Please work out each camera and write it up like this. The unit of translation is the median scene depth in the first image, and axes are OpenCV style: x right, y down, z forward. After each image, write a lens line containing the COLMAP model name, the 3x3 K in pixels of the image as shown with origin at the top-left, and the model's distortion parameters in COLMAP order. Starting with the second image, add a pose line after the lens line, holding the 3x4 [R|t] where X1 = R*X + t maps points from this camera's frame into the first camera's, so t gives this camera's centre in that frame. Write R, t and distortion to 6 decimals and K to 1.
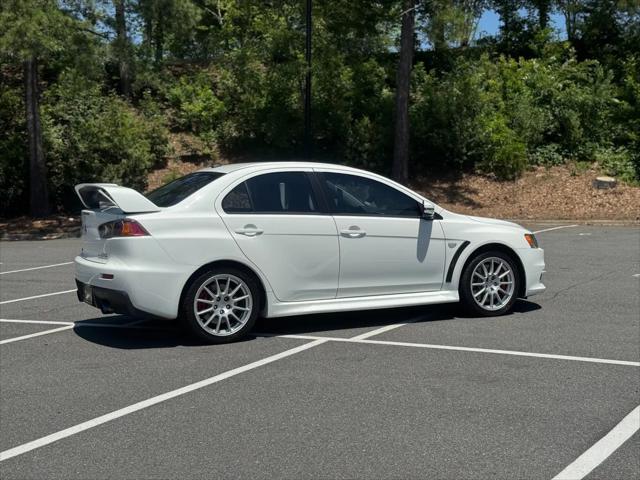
lens RADIAL K [[886.5, 0, 320.0], [0, 886.5, 240.0], [0, 0, 1]] dist [0.139586, -0.152953]
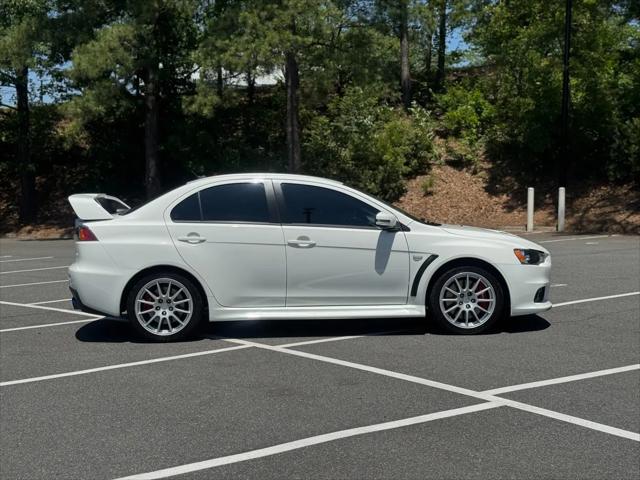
lens RADIAL K [[886.5, 0, 320.0], [0, 886.5, 240.0], [0, 0, 1]] dist [0.139586, -0.152953]
pose [[0.918582, 0.024000, -0.394501, 0.433918], [-0.025508, 0.999674, 0.001421, -0.012708], [0.394406, 0.008758, 0.918894, 0.071562]]
